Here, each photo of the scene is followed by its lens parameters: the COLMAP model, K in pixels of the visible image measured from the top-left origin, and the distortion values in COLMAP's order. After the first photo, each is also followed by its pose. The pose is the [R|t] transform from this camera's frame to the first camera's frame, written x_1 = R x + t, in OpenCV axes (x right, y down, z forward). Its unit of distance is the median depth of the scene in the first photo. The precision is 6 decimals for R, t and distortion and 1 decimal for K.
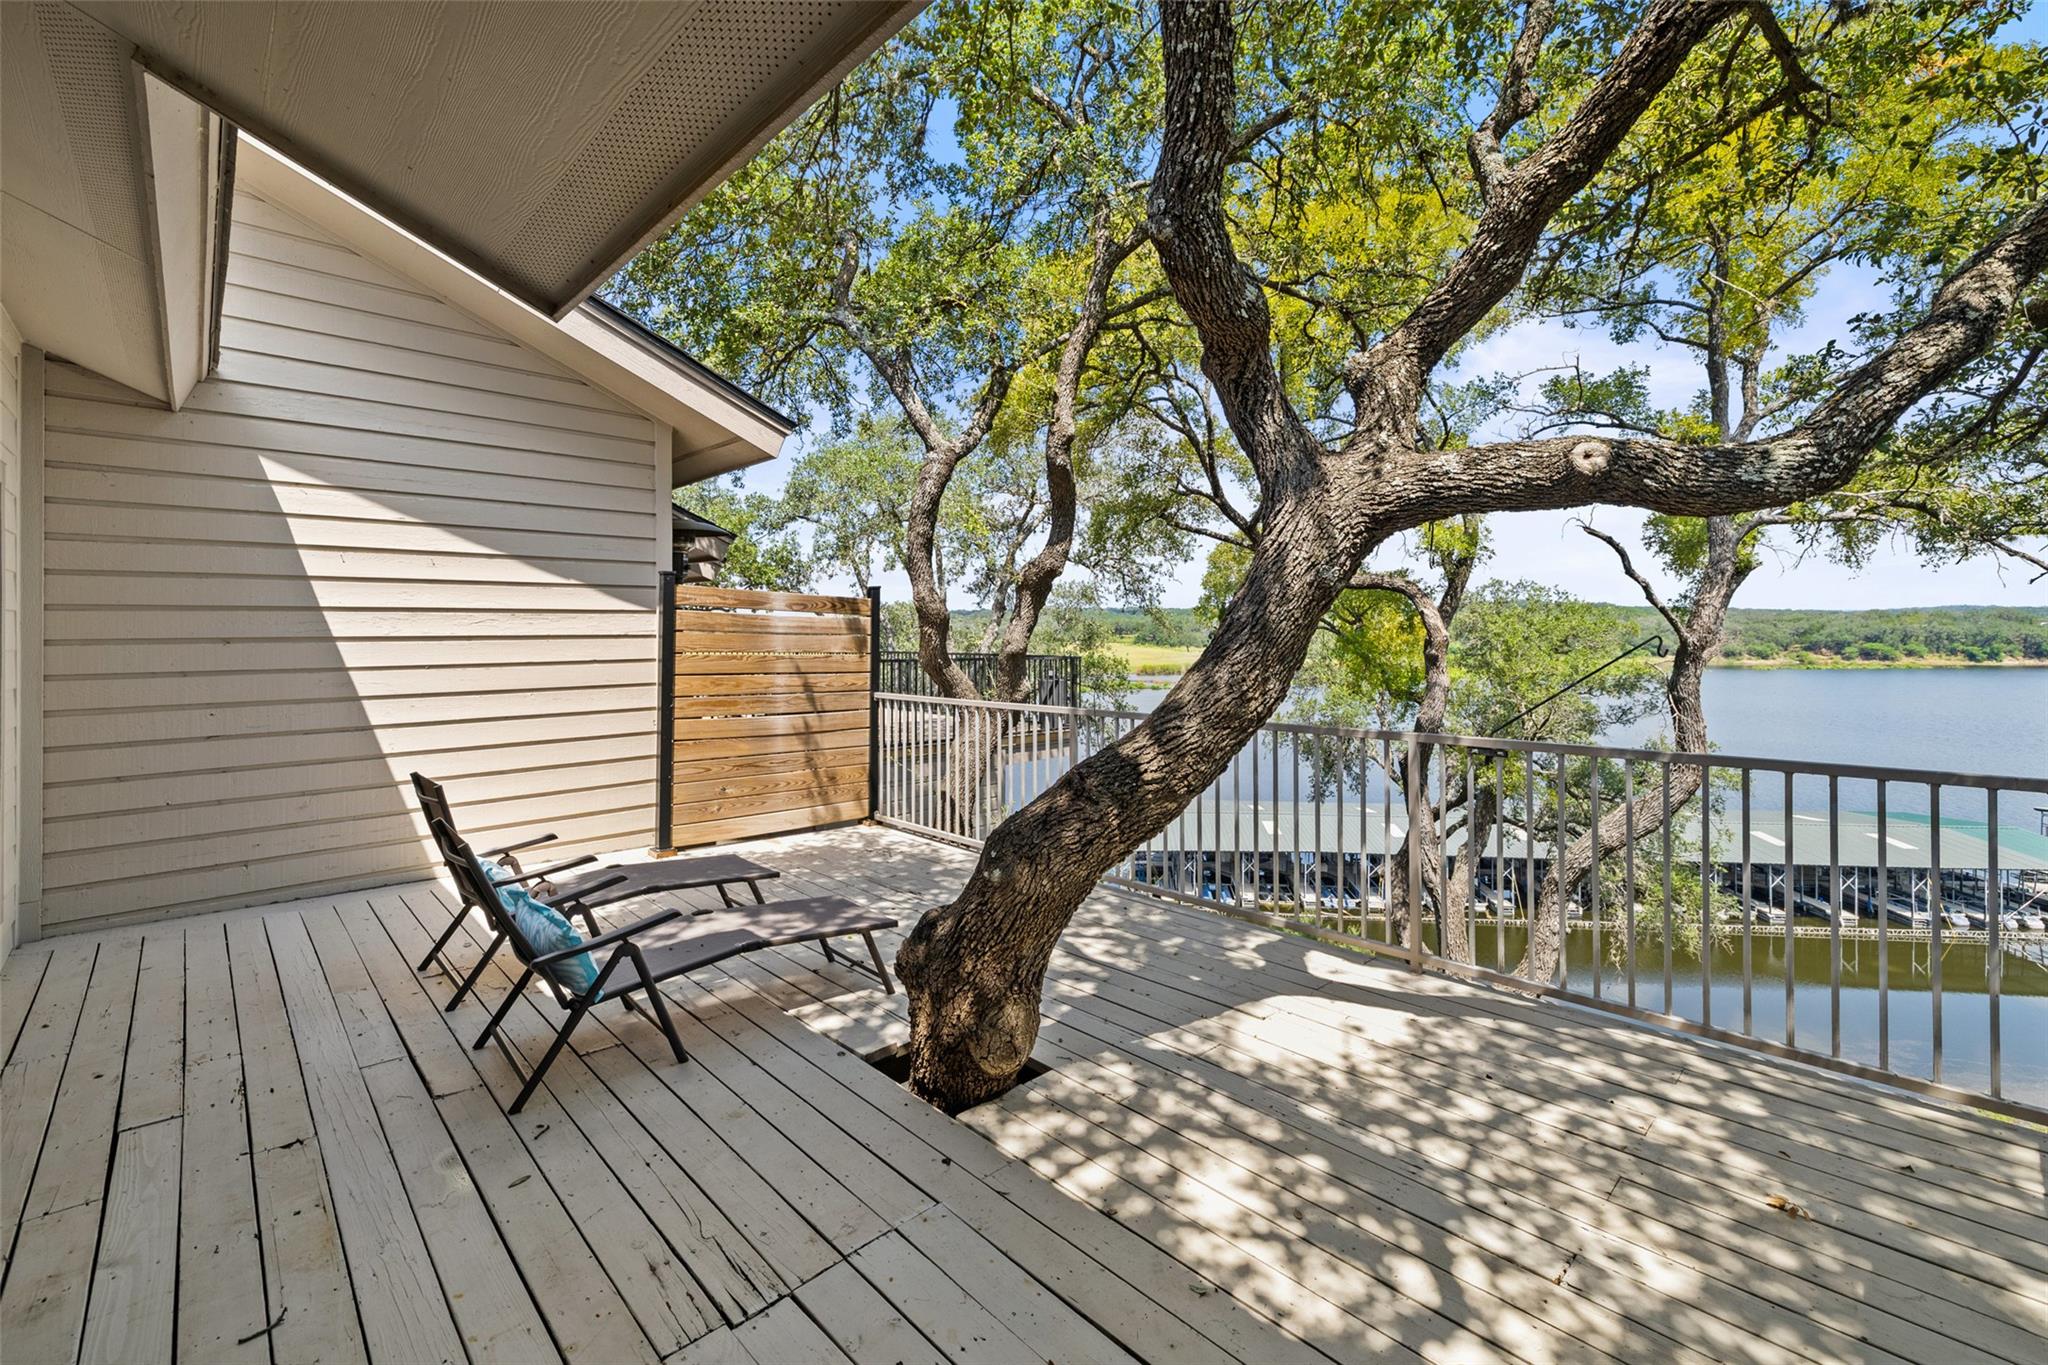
lens RADIAL K [[875.3, 0, 1030.0], [0, 875.3, 619.7], [0, 0, 1]] dist [0.001533, 0.000537]
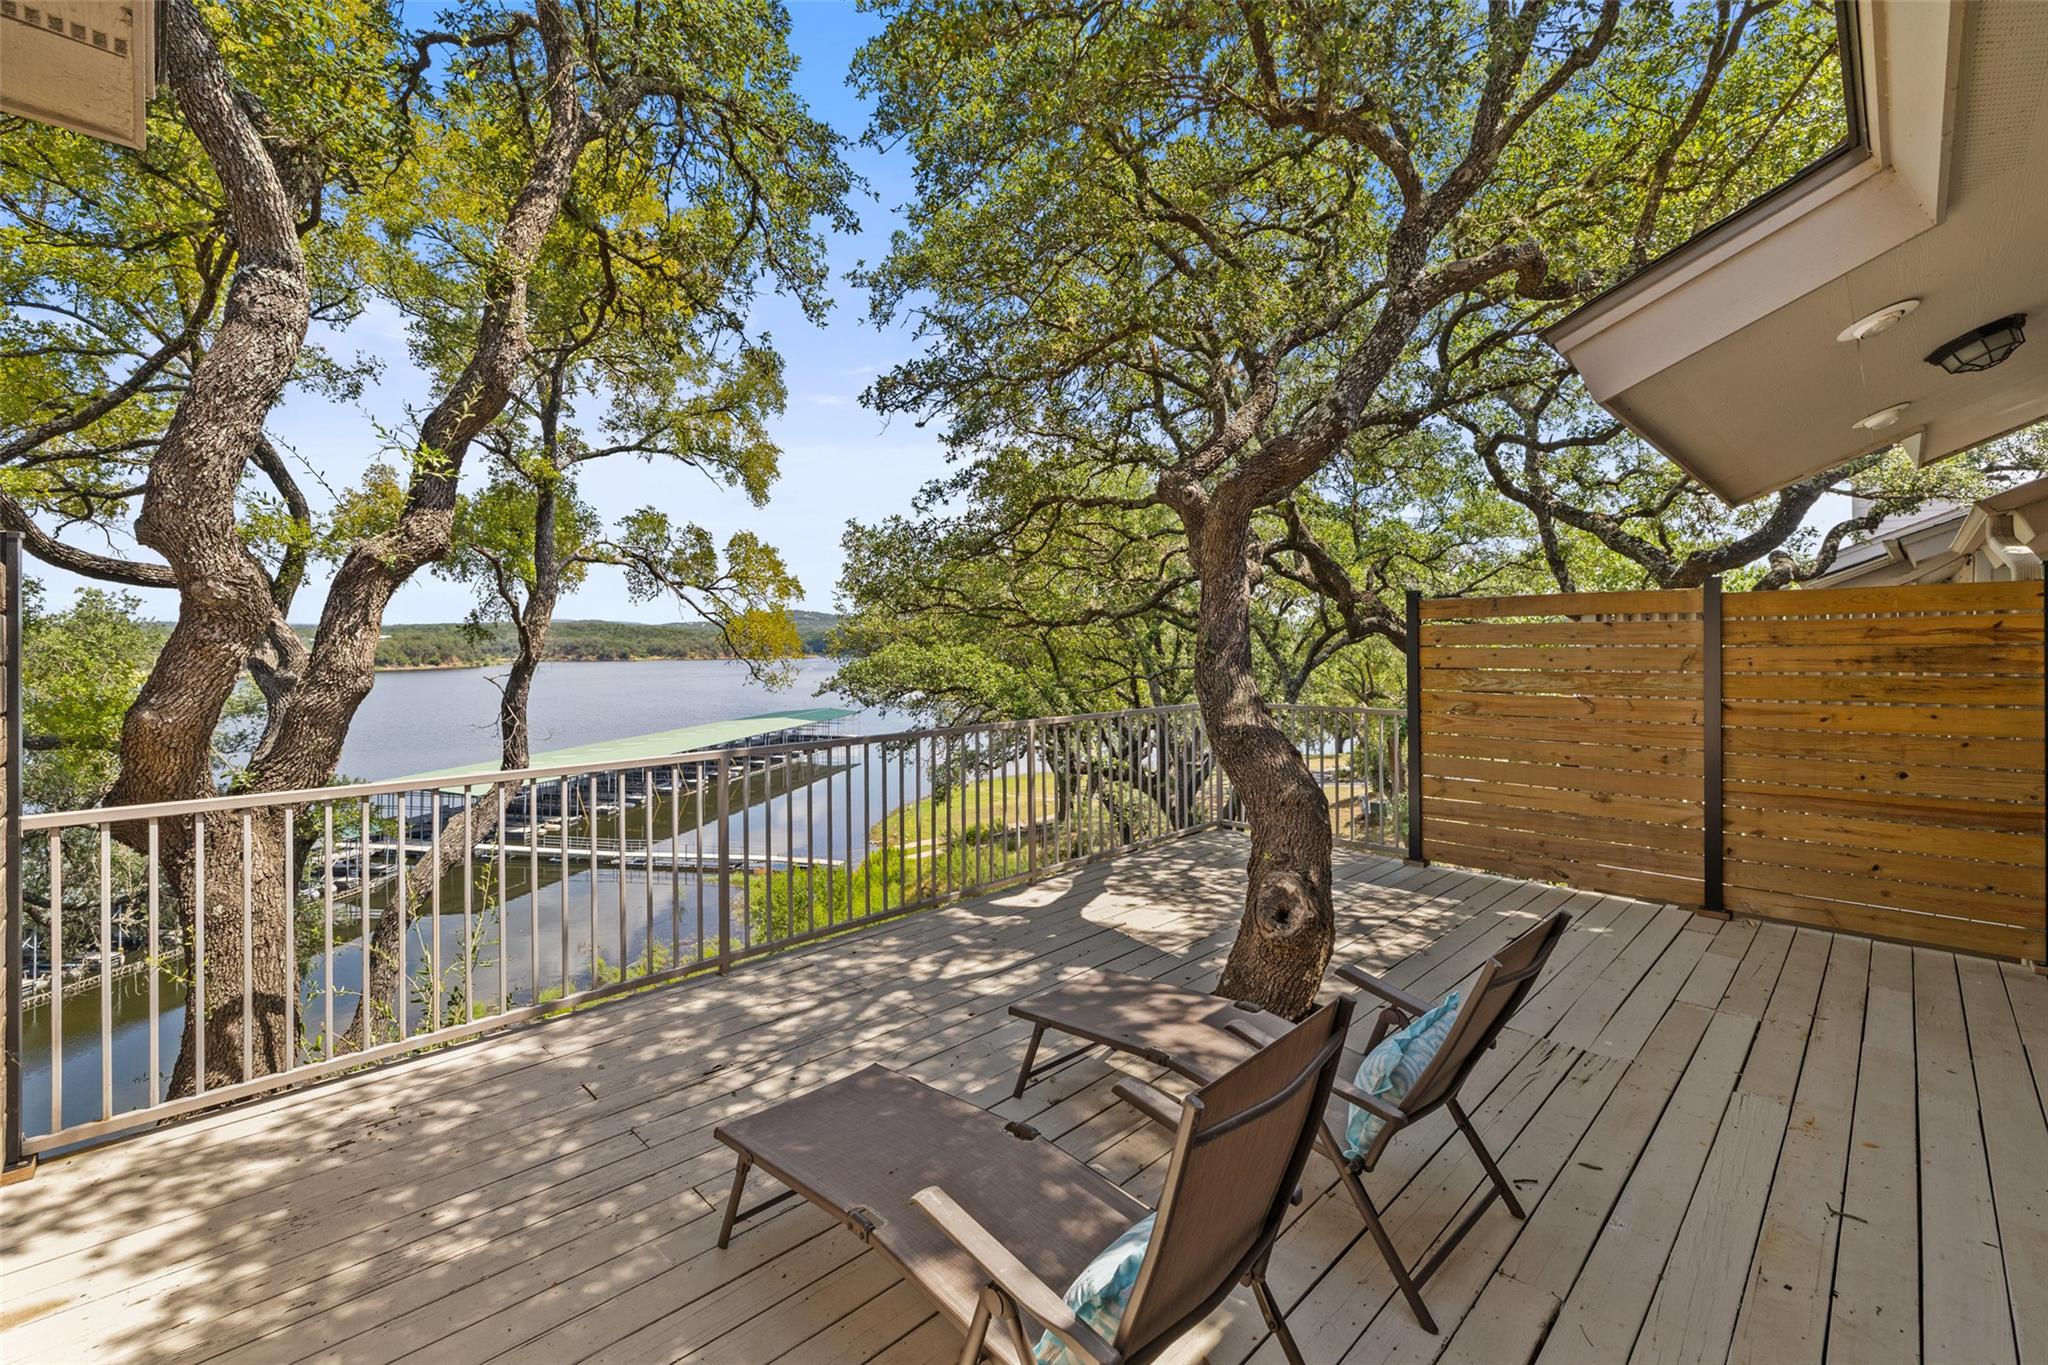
lens RADIAL K [[875.3, 0, 1025.2], [0, 875.3, 643.2], [0, 0, 1]] dist [0.001533, 0.000537]
pose [[-0.020731, 0.003368, 0.999779, -1.213929], [-0.012198, 0.999919, -0.003622, 0.013632], [-0.999711, -0.012270, -0.020688, 1.274534]]
